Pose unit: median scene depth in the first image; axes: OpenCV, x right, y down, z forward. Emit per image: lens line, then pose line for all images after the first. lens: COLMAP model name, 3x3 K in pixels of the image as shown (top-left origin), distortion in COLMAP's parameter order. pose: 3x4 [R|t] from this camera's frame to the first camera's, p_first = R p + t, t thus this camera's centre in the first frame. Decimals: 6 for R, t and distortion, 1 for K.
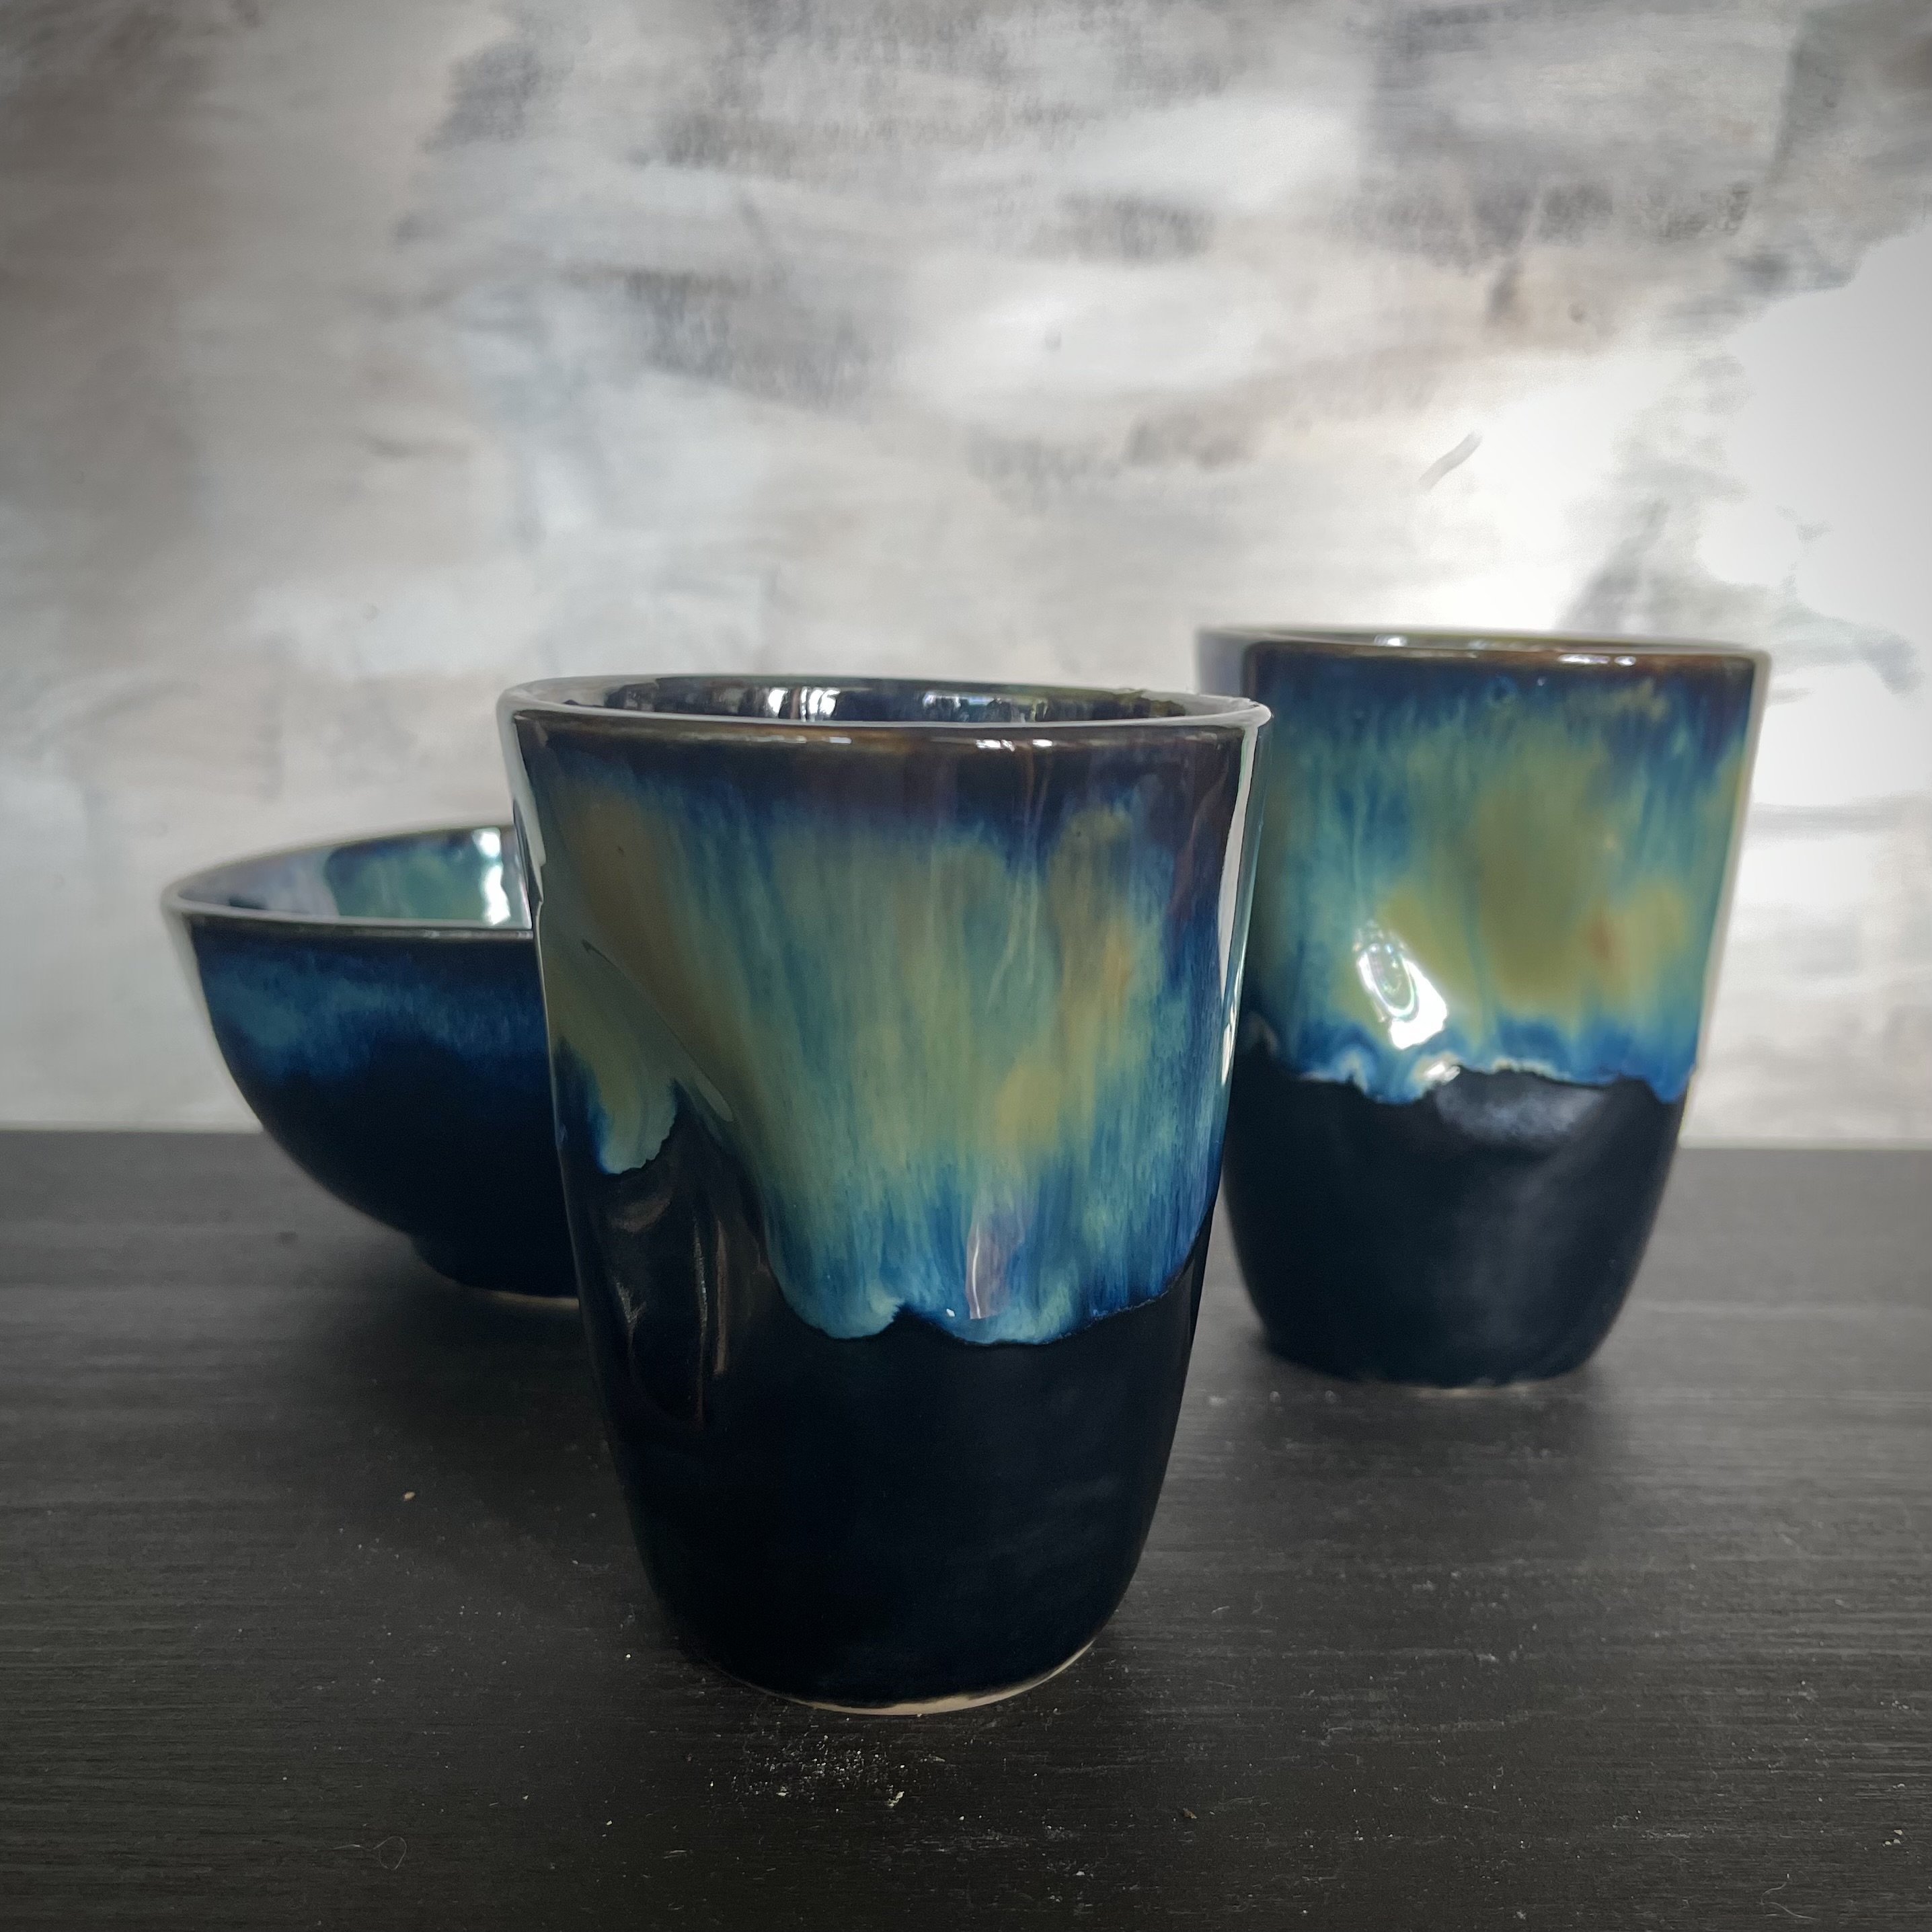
lens RADIAL K [[2235.7, 0, 954.8], [0, 2235.7, 975.2], [0, 0, 1]] dist [0.023514, -0.024893]
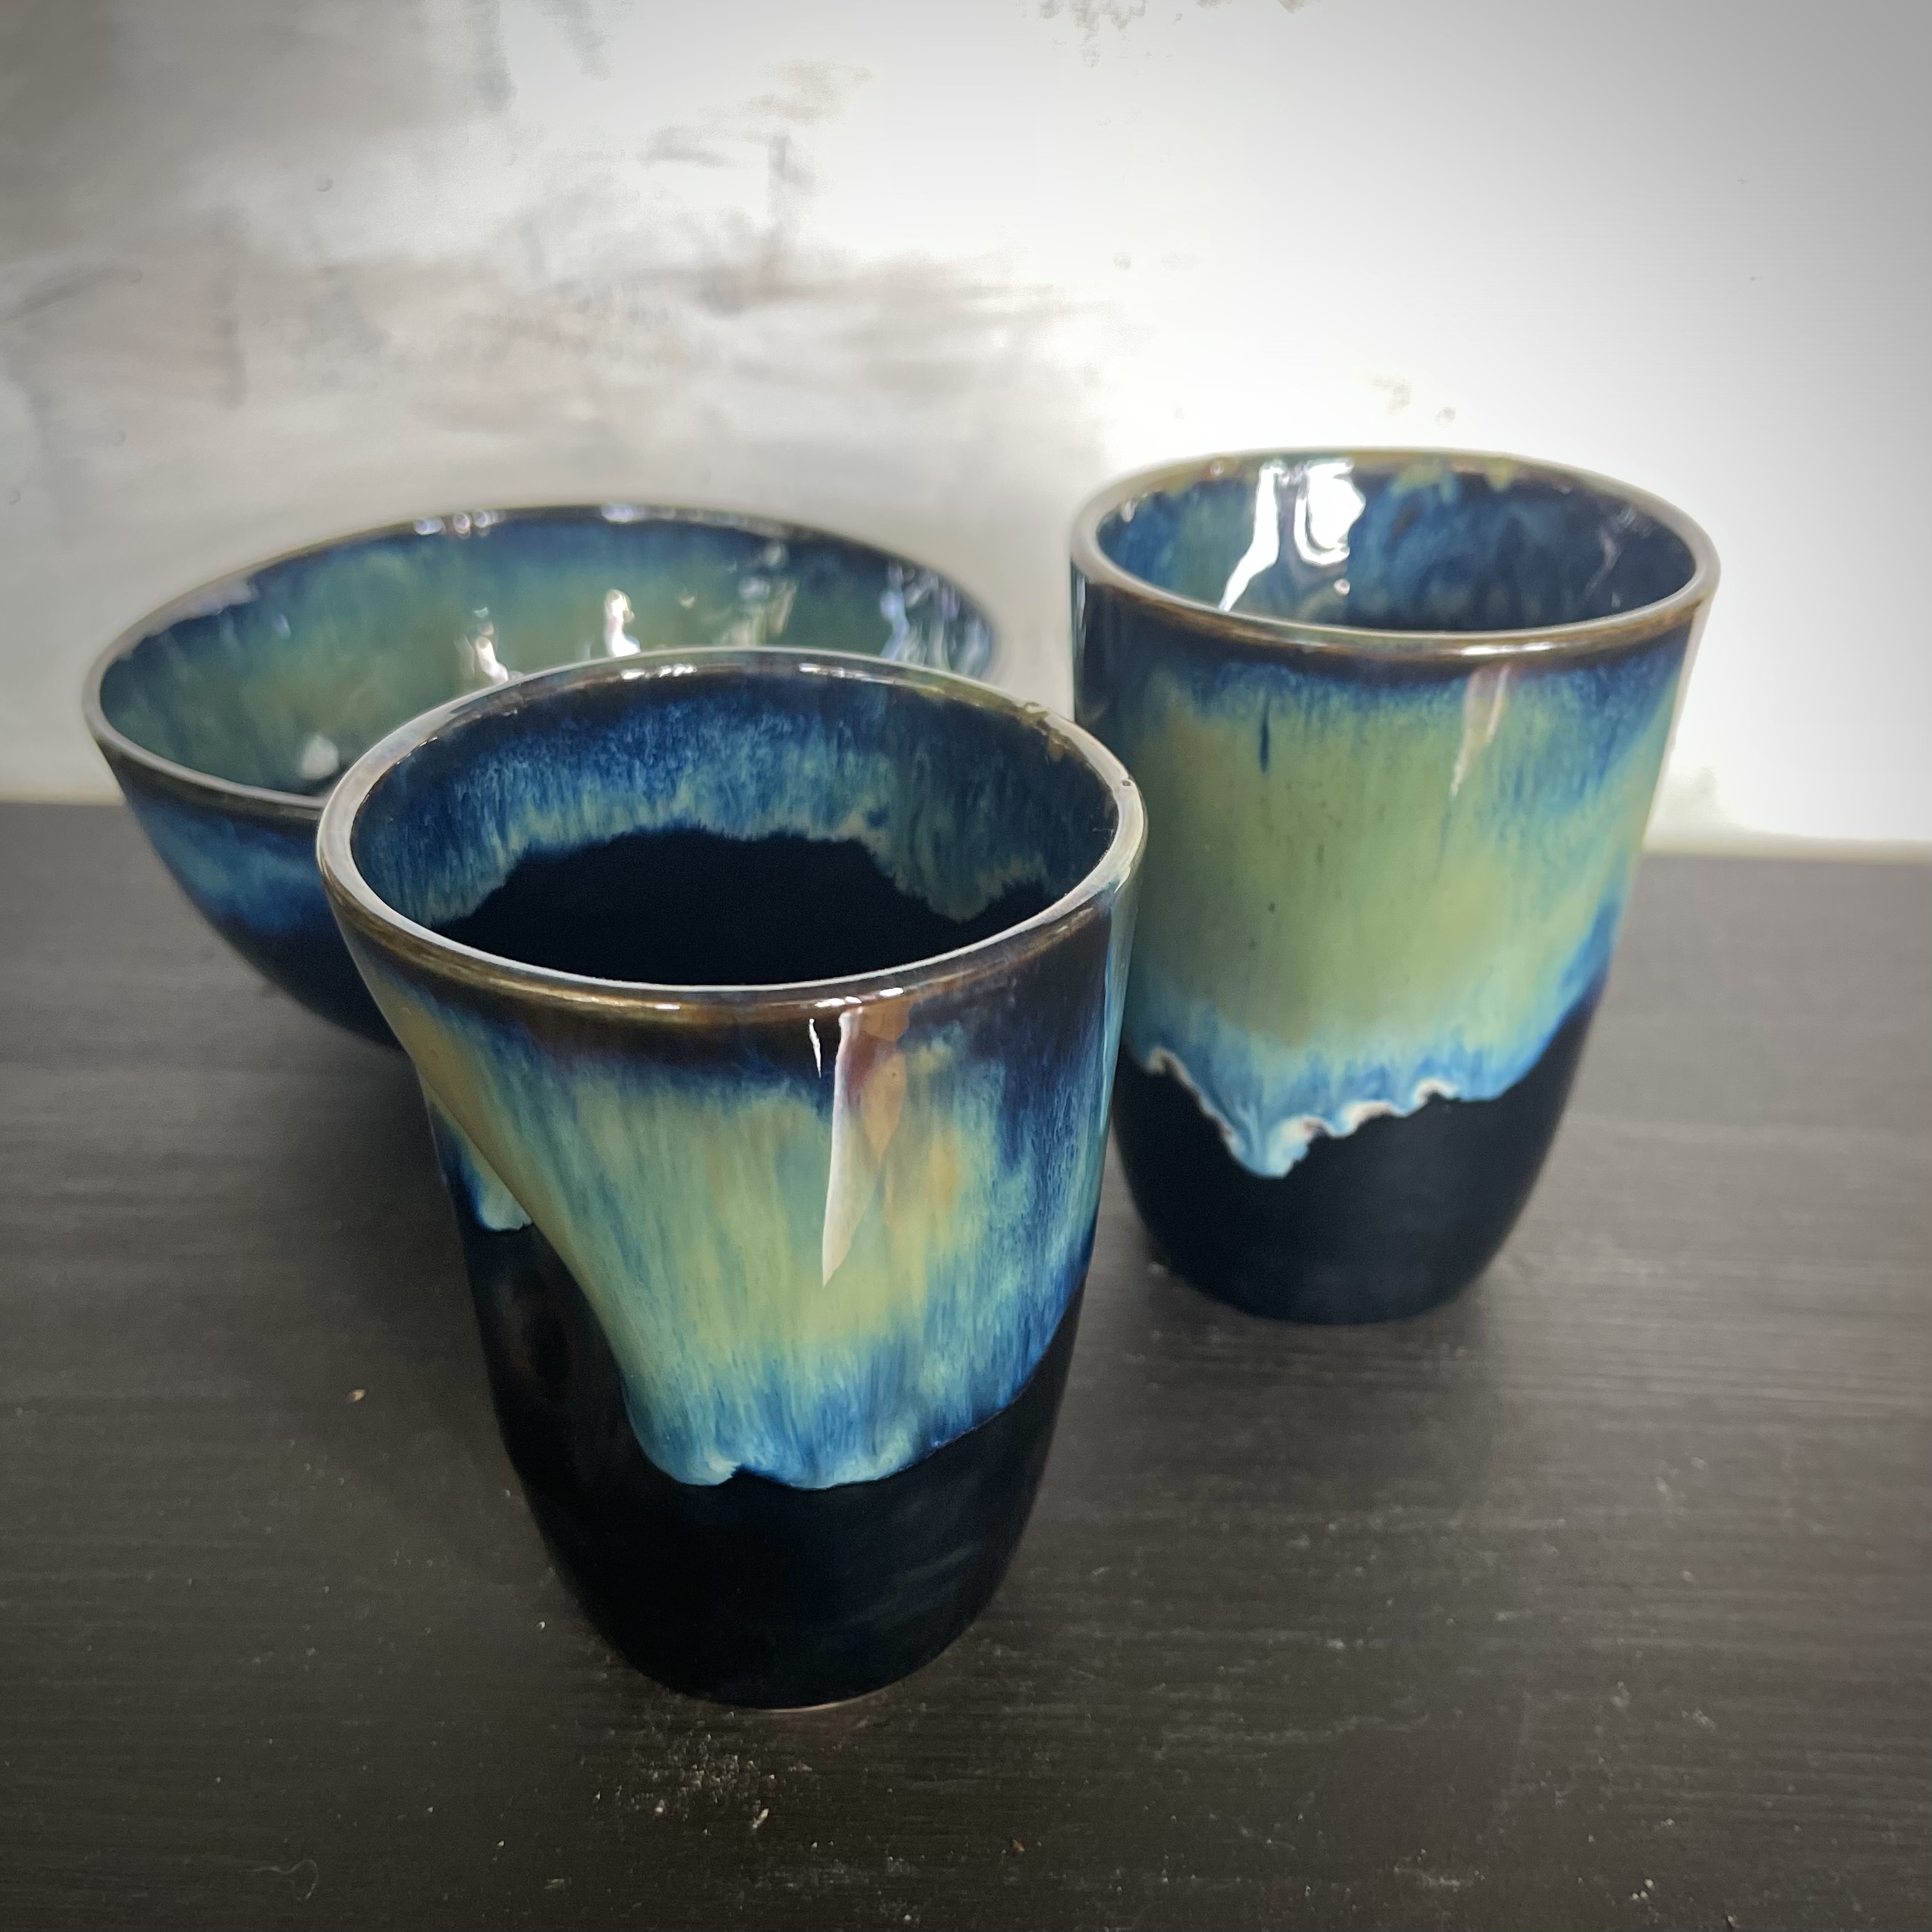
lens RADIAL K [[2332.7, 0, 1063.5], [0, 2332.7, 1134.6], [0, 0, 1]] dist [0.017243, -0.015970]
pose [[0.999439, 0.027716, -0.018828, 0.113989], [-0.018919, 0.930578, 0.365604, -0.314679], [0.027654, -0.365042, 0.930580, 0.035401]]
